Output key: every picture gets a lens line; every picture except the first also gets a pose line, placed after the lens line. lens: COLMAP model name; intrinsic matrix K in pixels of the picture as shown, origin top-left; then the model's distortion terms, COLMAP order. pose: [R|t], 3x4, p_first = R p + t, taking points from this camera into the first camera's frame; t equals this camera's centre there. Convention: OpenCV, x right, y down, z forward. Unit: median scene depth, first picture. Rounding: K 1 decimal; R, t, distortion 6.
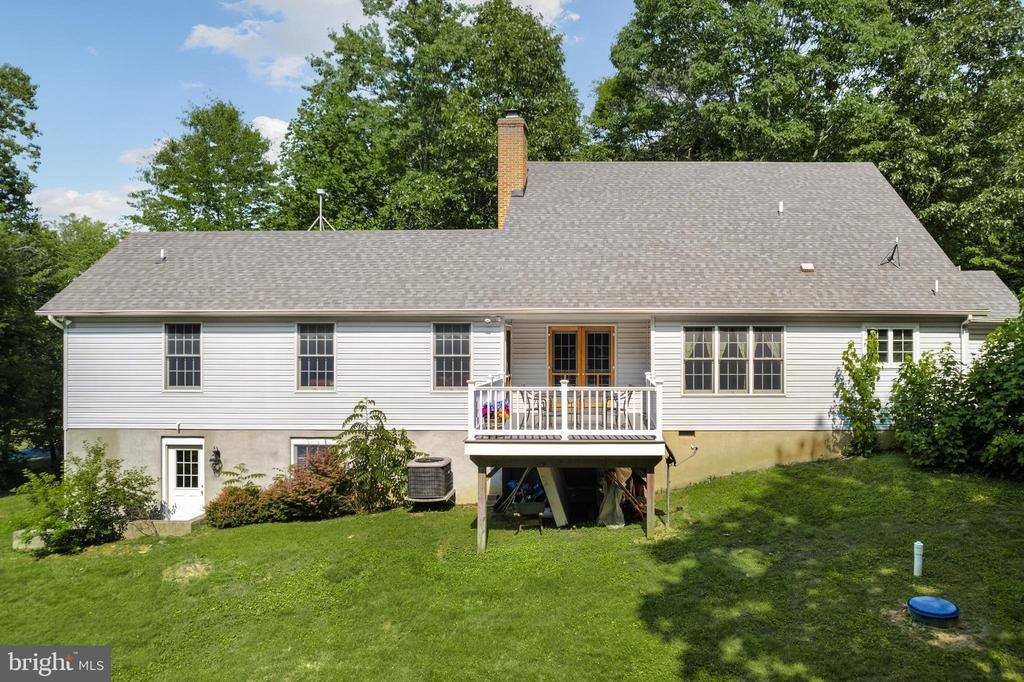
lens RADIAL K [[654.8, 0, 512.5], [0, 654.8, 327.1], [0, 0, 1]] dist [-0.080999, 0.074235]
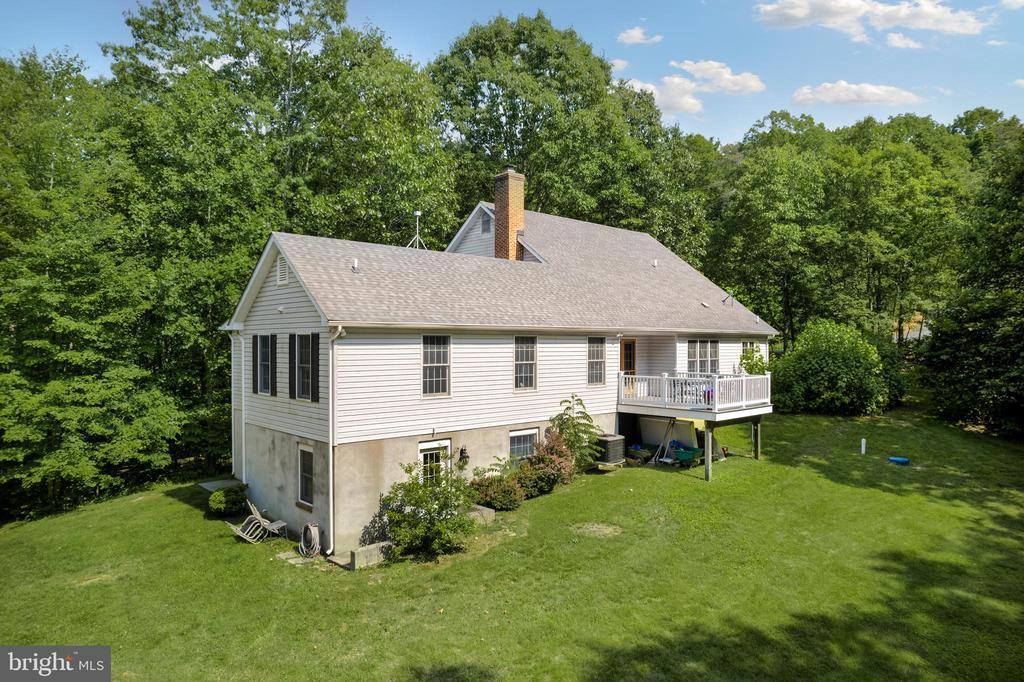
lens RADIAL K [[664.3, 0, 512.0], [0, 664.3, 341.0], [0, 0, 1]] dist [0.001690, 0.077828]
pose [[0.727396, 0.003065, 0.686211, -1.185894], [-0.003154, 0.999994, -0.001124, 0.004504], [-0.686210, -0.001347, 0.727402, 0.098283]]
